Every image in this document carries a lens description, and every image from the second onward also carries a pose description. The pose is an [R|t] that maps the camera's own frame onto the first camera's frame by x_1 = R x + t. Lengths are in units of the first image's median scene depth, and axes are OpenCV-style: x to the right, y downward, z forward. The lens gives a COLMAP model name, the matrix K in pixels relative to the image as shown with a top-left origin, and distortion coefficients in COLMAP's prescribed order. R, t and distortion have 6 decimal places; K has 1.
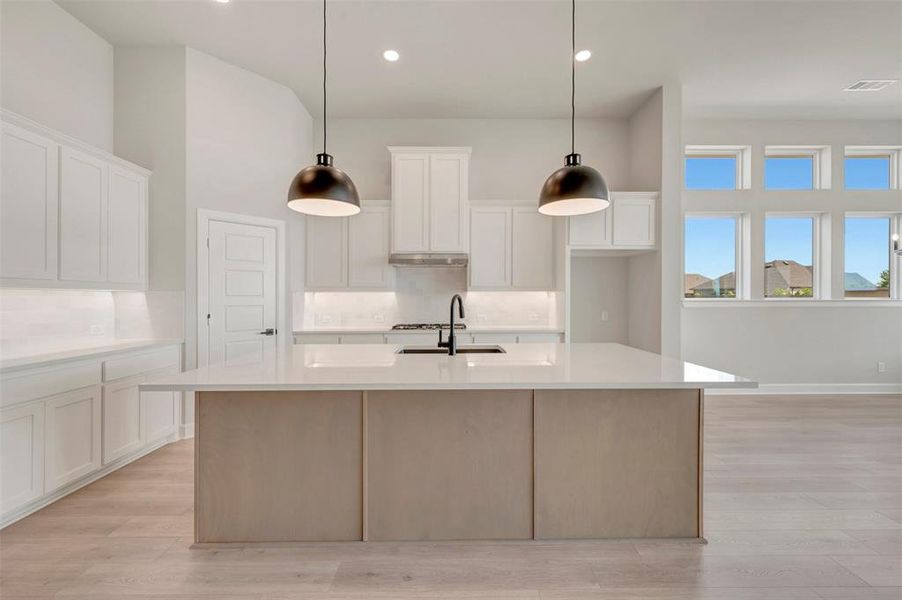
lens RADIAL K [[363.6, 0, 462.0], [0, 363.6, 295.3], [0, 0, 1]] dist [-0.000216, 0.000167]
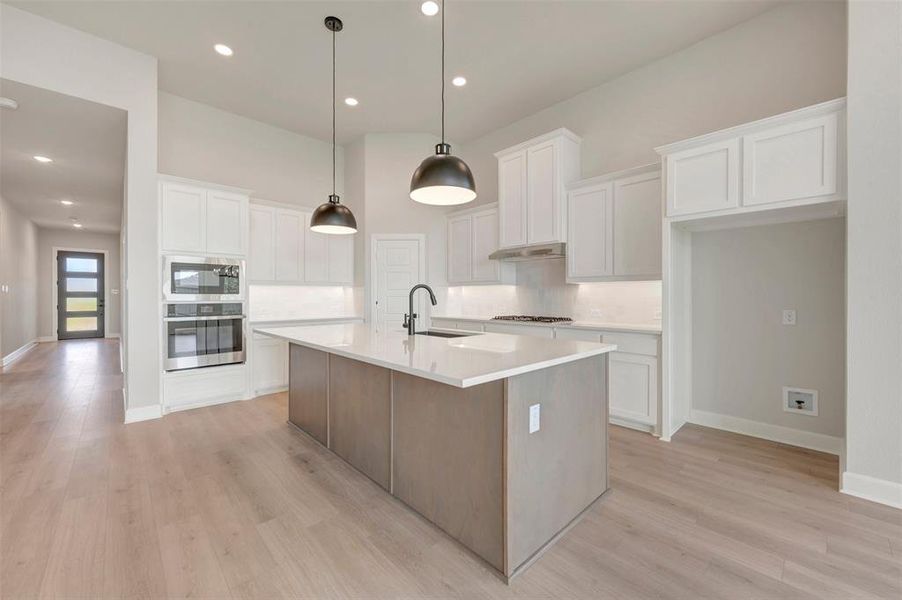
lens RADIAL K [[363.6, 0, 462.2], [0, 363.6, 297.7], [0, 0, 1]] dist [-0.000216, 0.000167]
pose [[0.673376, 0.003443, -0.739293, 0.567962], [0.005801, 0.999934, 0.009940, 0.017280], [0.739278, -0.010982, 0.673311, 0.184813]]
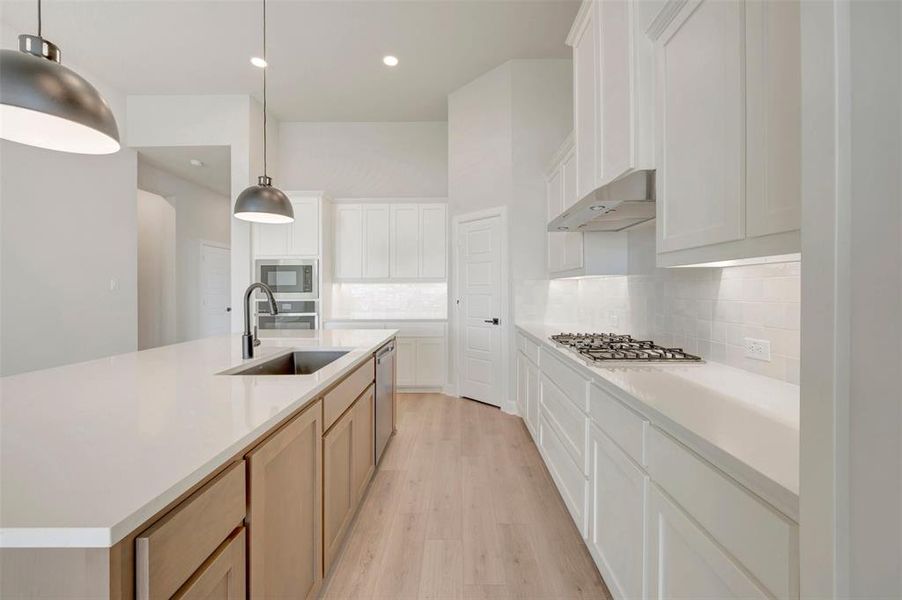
lens RADIAL K [[363.6, 0, 449.7], [0, 363.6, 287.5], [0, 0, 1]] dist [-0.000216, 0.000167]
pose [[-0.042075, -0.002945, -0.999110, 0.432995], [0.014331, 0.999891, -0.003551, 0.008586], [0.999012, -0.014468, -0.042028, 0.843507]]
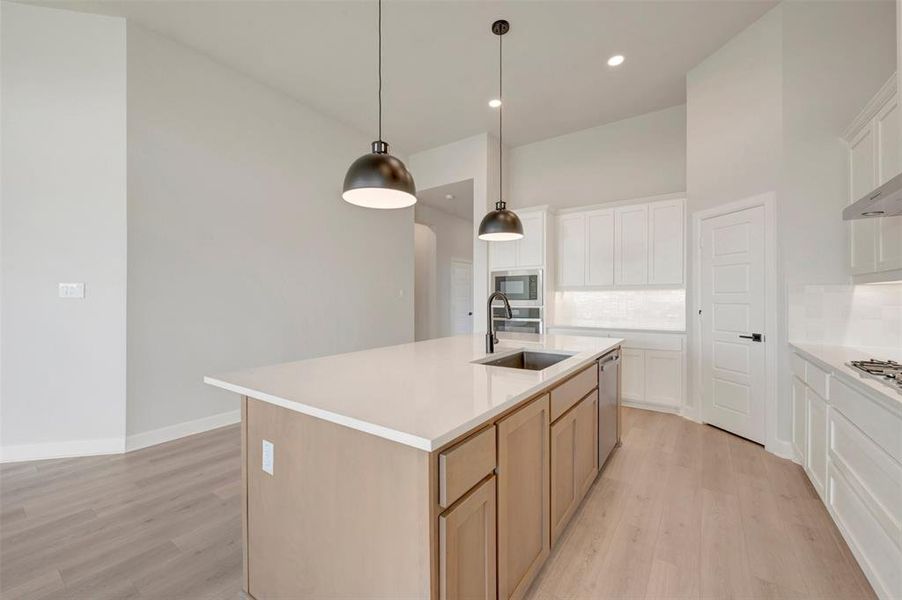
lens RADIAL K [[363.6, 0, 454.6], [0, 363.6, 296.4], [0, 0, 1]] dist [-0.000216, 0.000167]
pose [[-0.582080, -0.000145, -0.813132, 0.465755], [0.010835, 0.999910, -0.007935, 0.008797], [0.813060, -0.013429, -0.582025, 0.851717]]
